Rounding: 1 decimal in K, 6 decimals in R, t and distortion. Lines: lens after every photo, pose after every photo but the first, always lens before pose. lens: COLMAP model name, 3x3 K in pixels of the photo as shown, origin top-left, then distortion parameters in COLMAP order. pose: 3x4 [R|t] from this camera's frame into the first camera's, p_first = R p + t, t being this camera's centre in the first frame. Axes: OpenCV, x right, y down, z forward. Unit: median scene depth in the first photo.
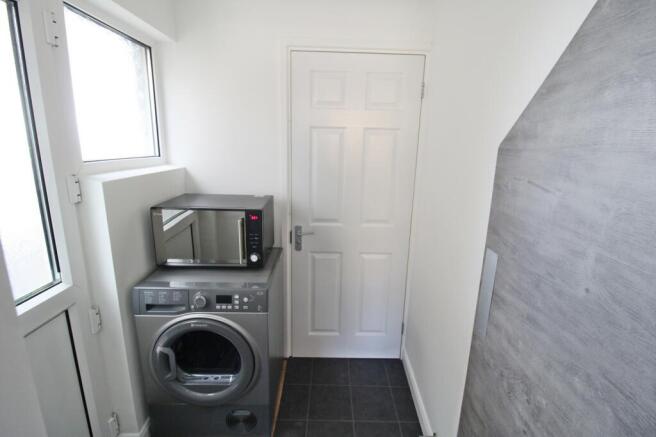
lens RADIAL K [[308.7, 0, 327.7], [0, 308.7, 217.2], [0, 0, 1]] dist [-0.019259, -0.001342]
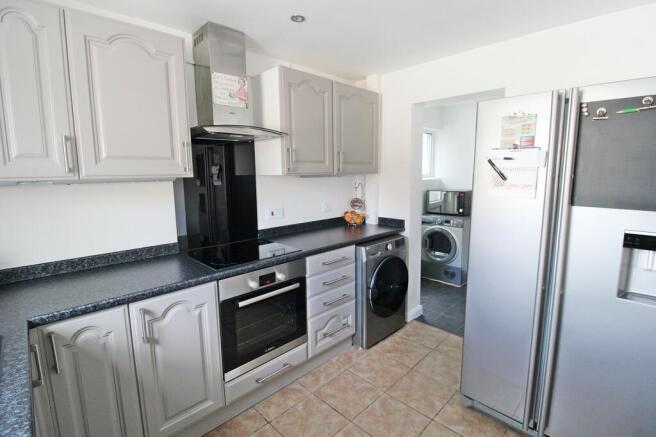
lens RADIAL K [[308.7, 0, 327.7], [0, 308.7, 215.5], [0, 0, 1]] dist [-0.019259, -0.001342]
pose [[0.702234, 0.062398, -0.709207, 0.830791], [-0.128411, 0.990915, -0.039965, 0.430519], [0.700270, 0.119135, 0.703867, -1.641993]]
